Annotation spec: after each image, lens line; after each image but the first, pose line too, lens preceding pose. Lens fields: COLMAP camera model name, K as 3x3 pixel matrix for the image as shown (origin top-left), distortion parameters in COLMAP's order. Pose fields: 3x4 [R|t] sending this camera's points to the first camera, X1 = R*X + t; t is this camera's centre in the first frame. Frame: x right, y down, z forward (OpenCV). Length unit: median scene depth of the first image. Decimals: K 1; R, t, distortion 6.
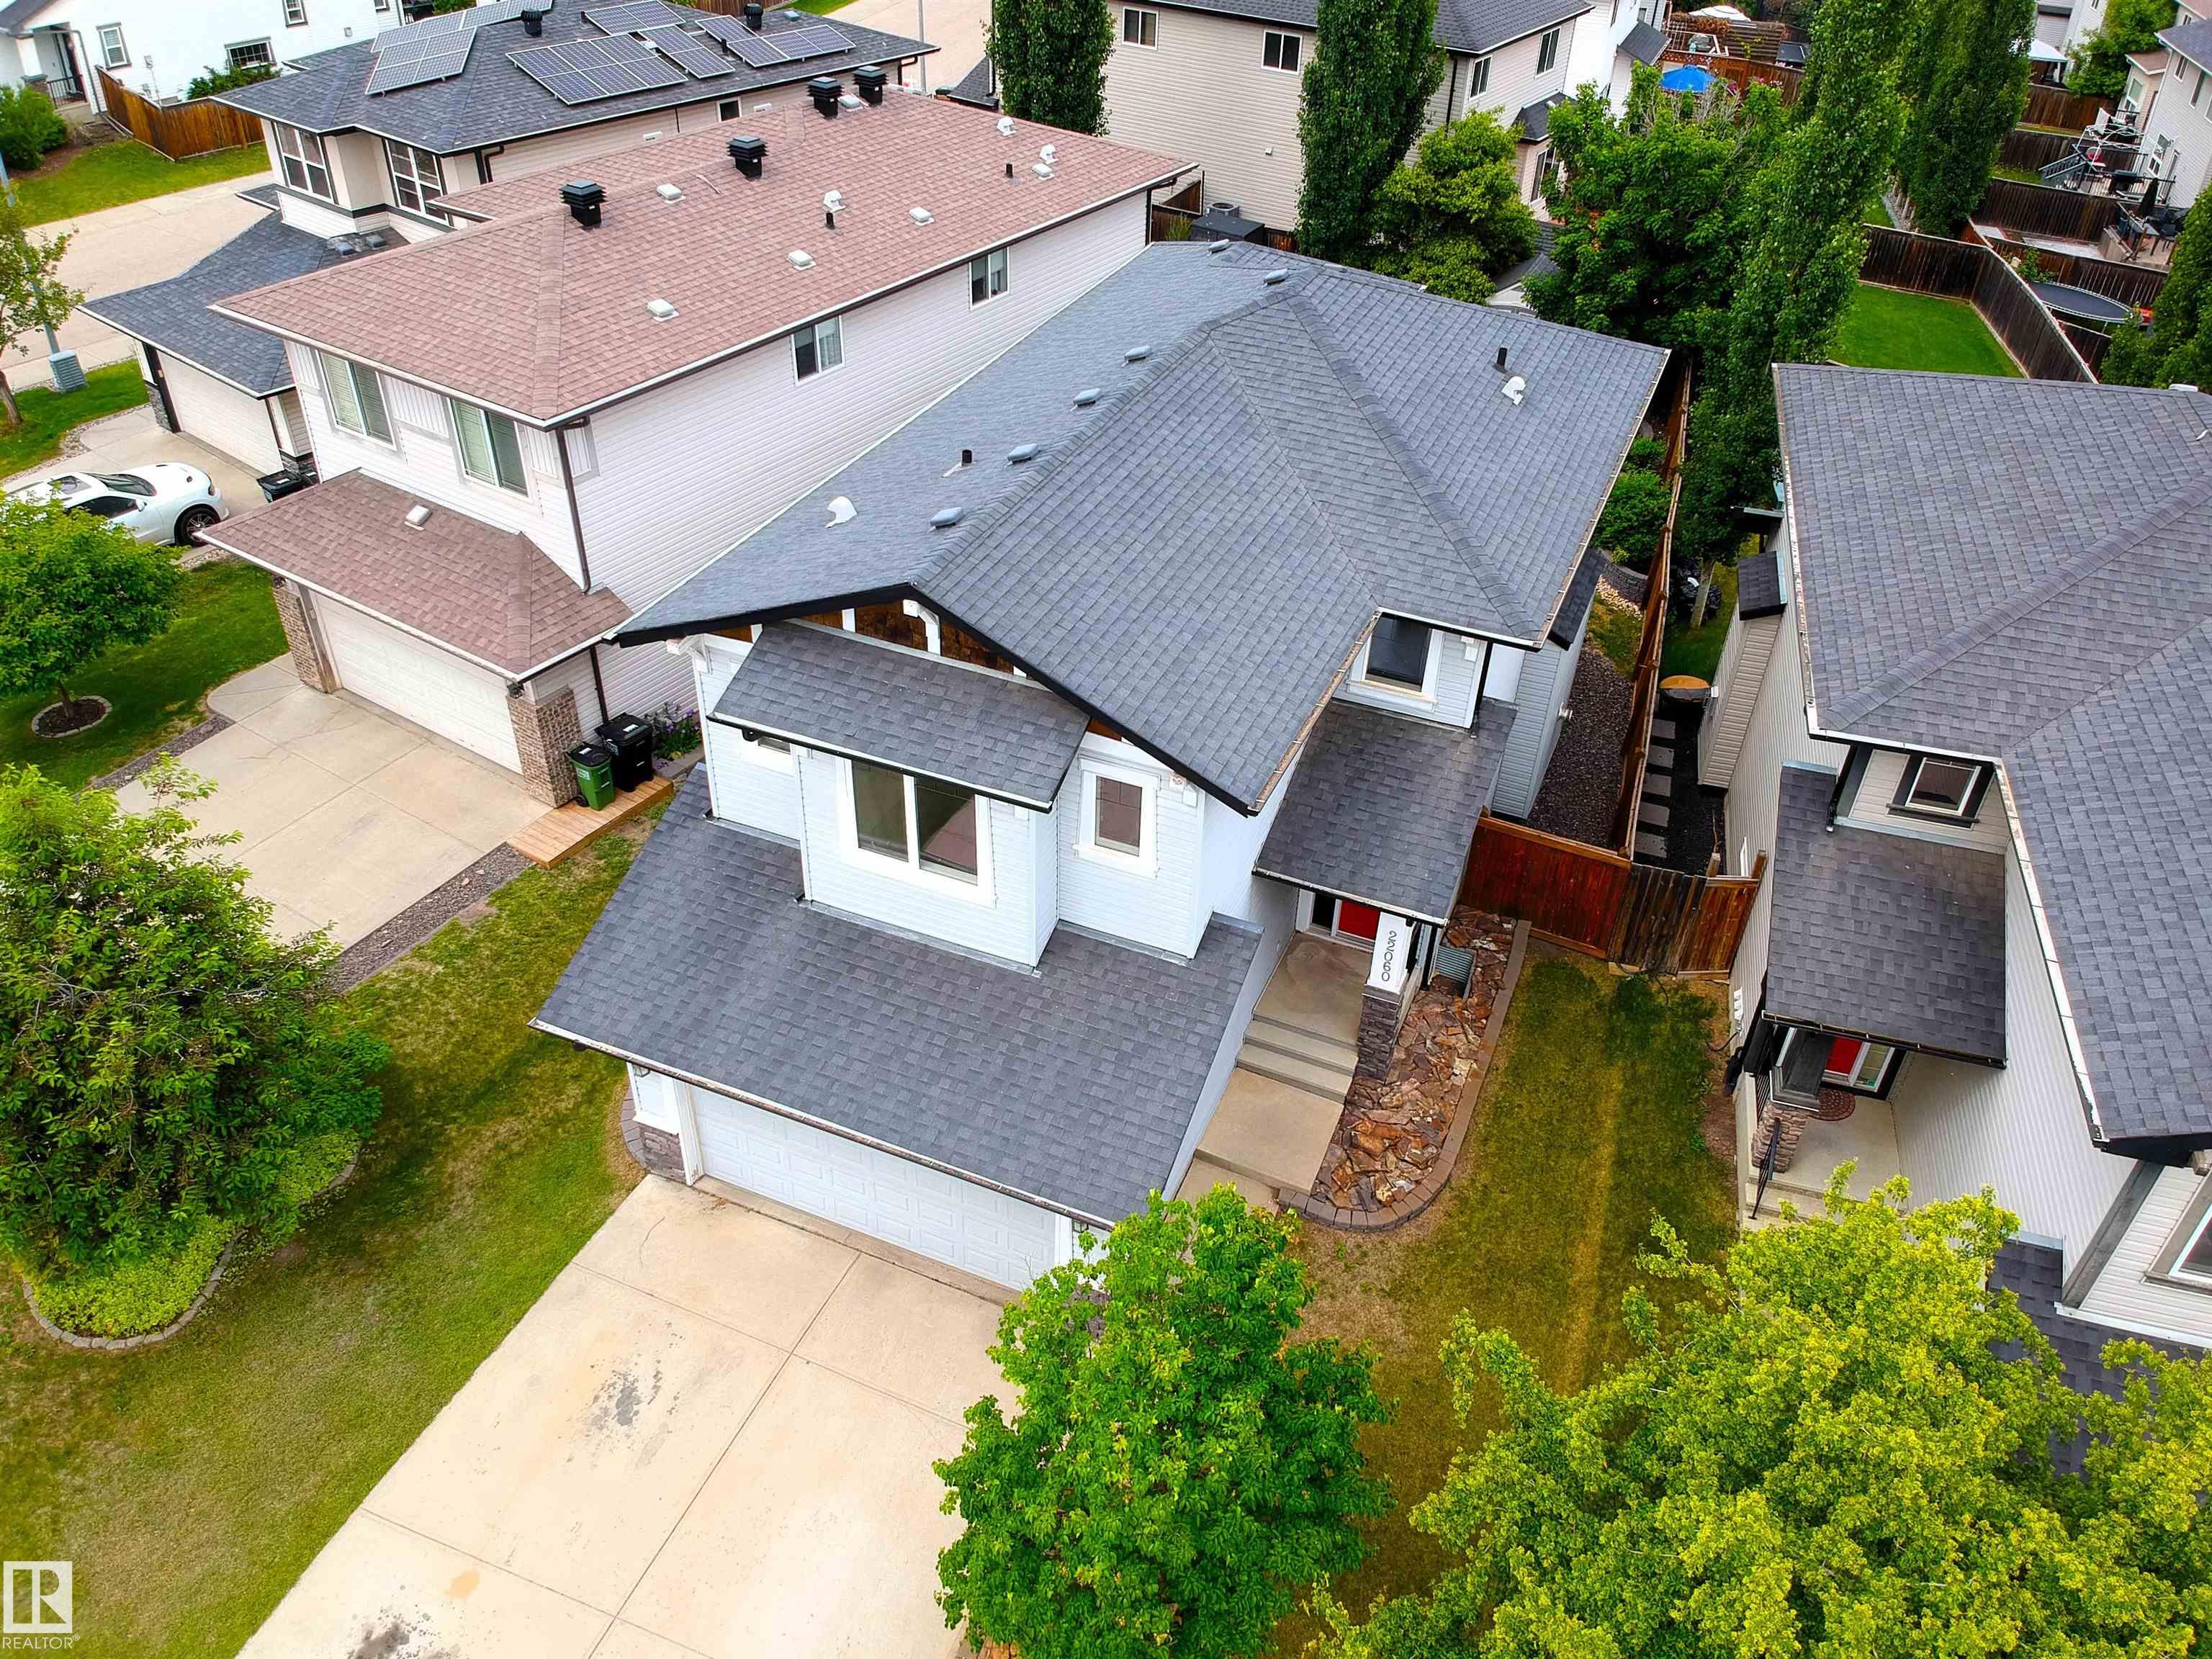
lens RADIAL K [[1629.8, 0, 1136.0], [0, 1629.8, 810.8], [0, 0, 1]] dist [0.074177, -0.141370]
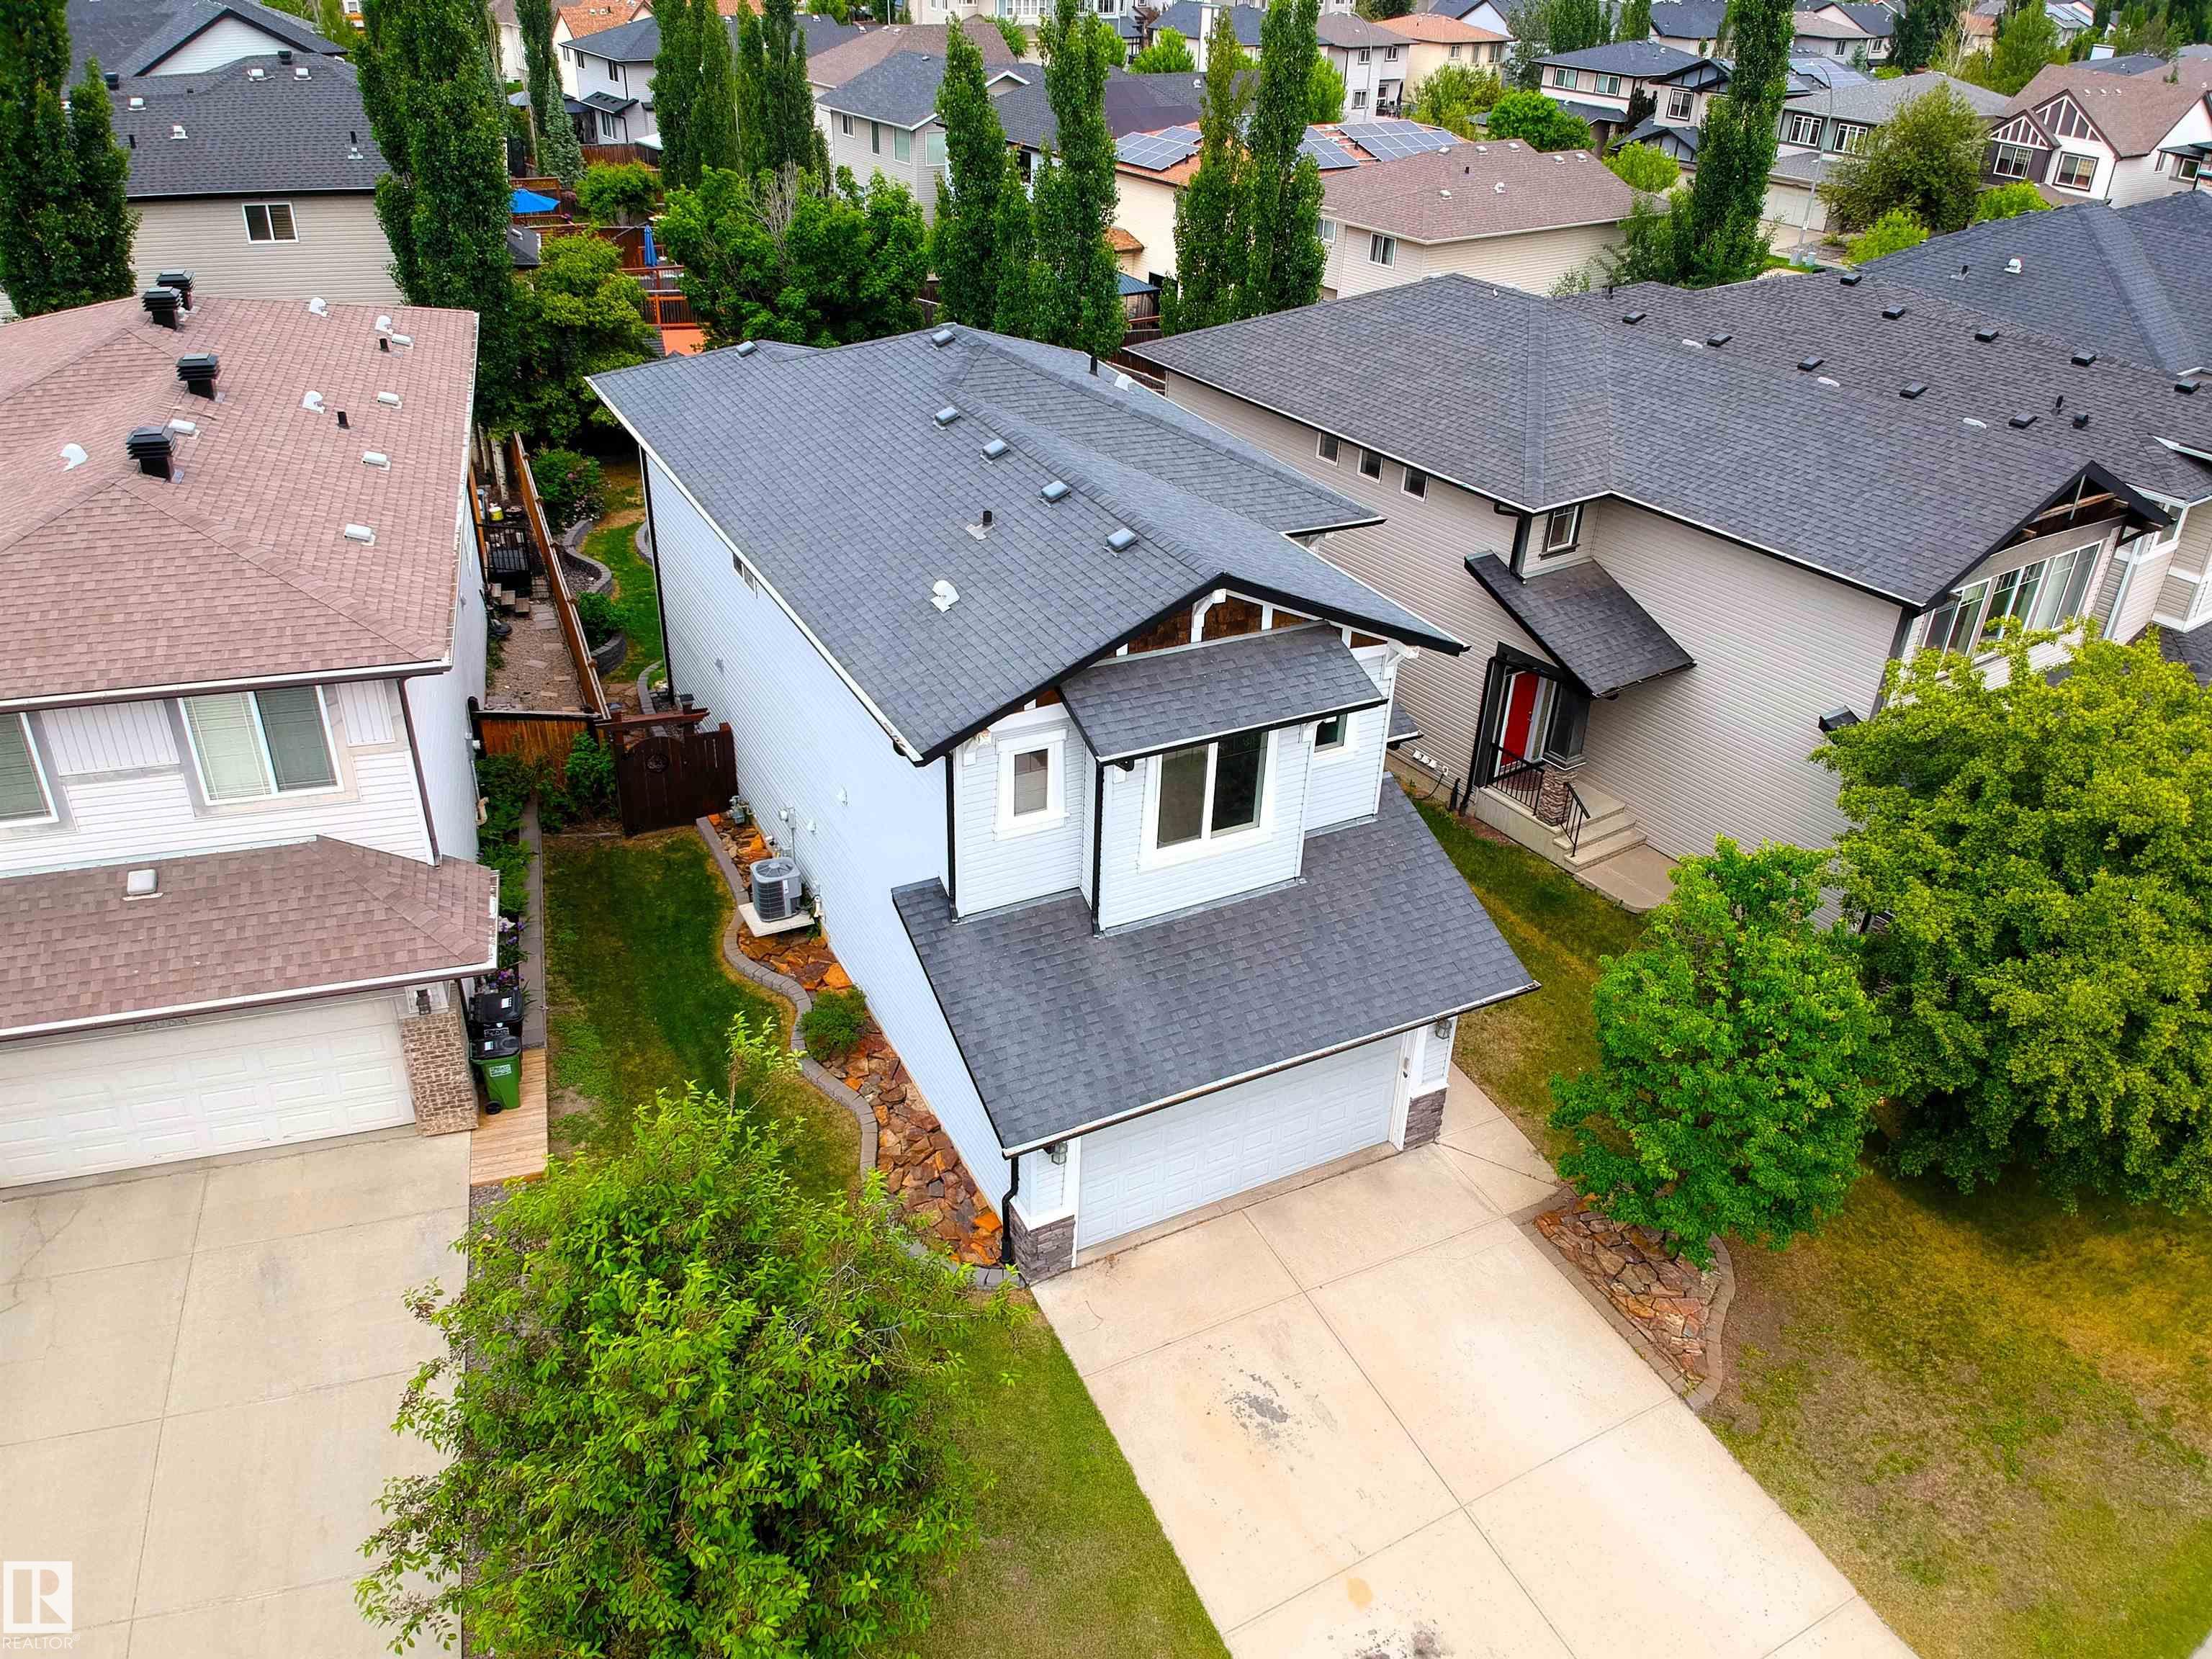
lens RADIAL K [[1629.8, 0, 1135.8], [0, 1629.8, 802.1], [0, 0, 1]] dist [0.074177, -0.141370]
pose [[0.632885, -0.391229, 0.668130, -0.799327], [0.440511, 0.891608, 0.104815, -0.112470], [-0.636716, 0.227983, 0.736625, 0.174978]]
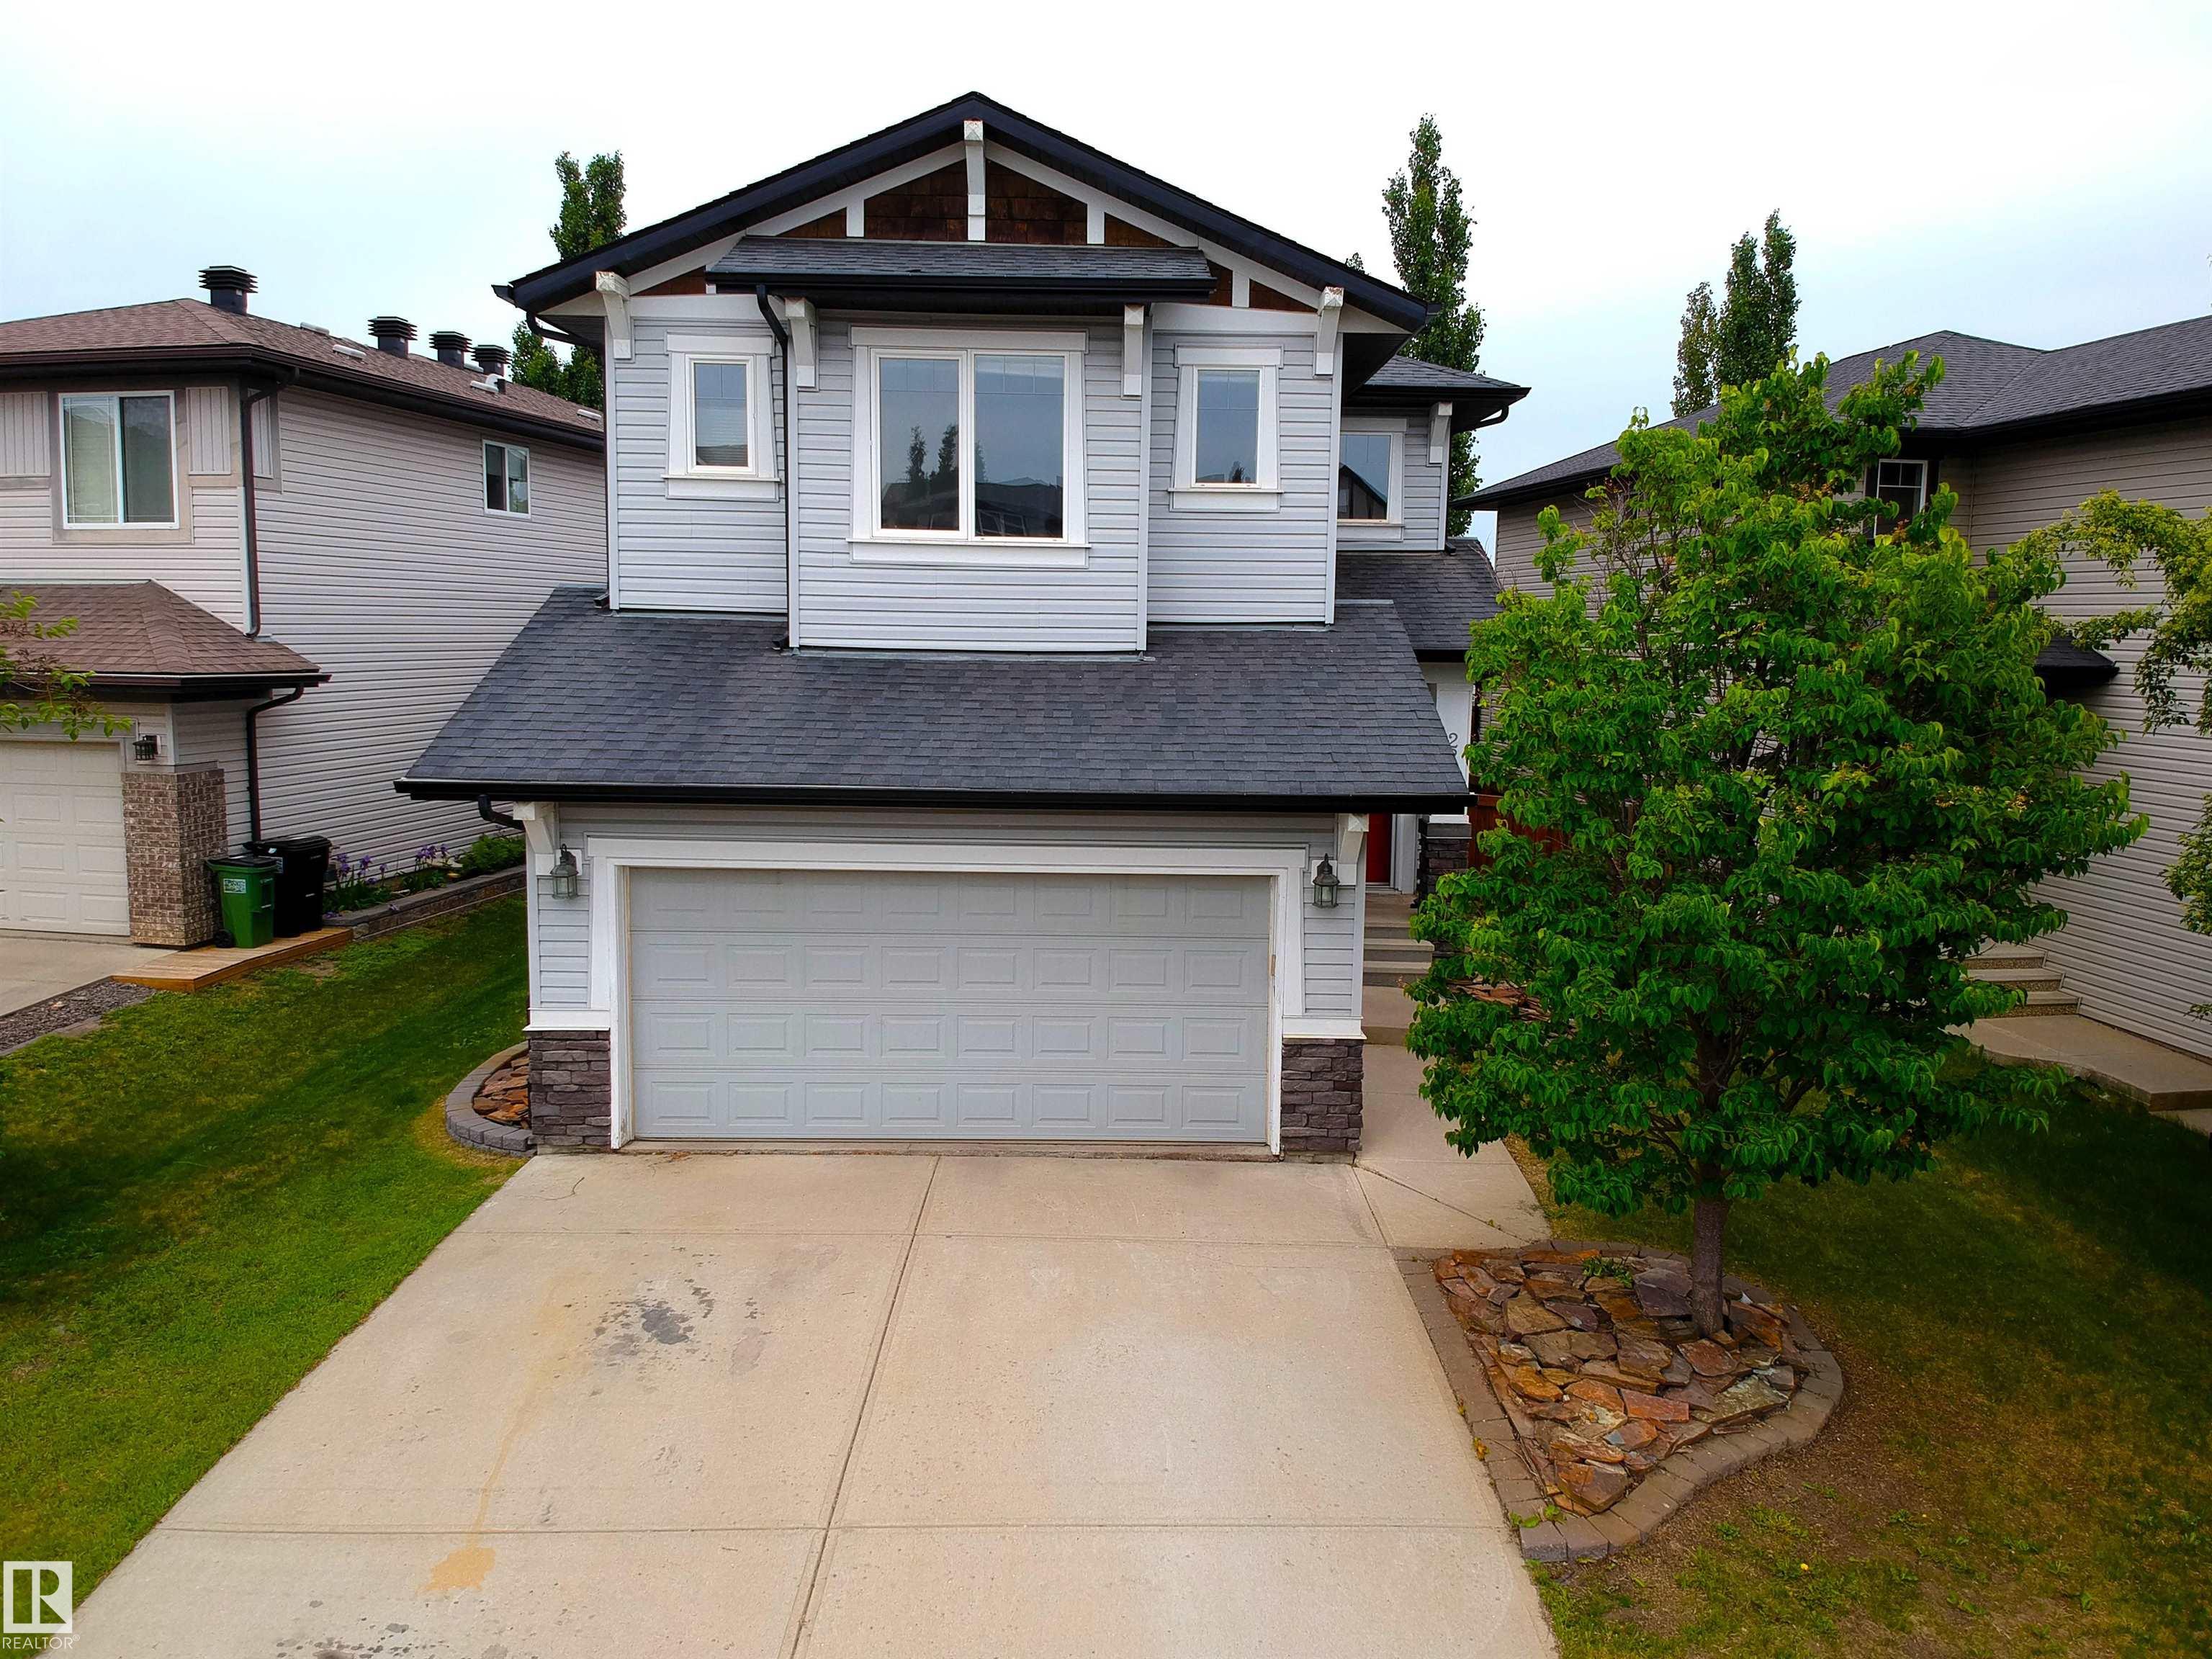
lens RADIAL K [[1629.8, 0, 1131.8], [0, 1629.8, 815.6], [0, 0, 1]] dist [0.074177, -0.141370]
pose [[0.917155, -0.068576, 0.392587, -0.325130], [0.248765, 0.868119, -0.429519, 0.427601], [-0.311358, 0.491597, 0.813258, 0.382028]]
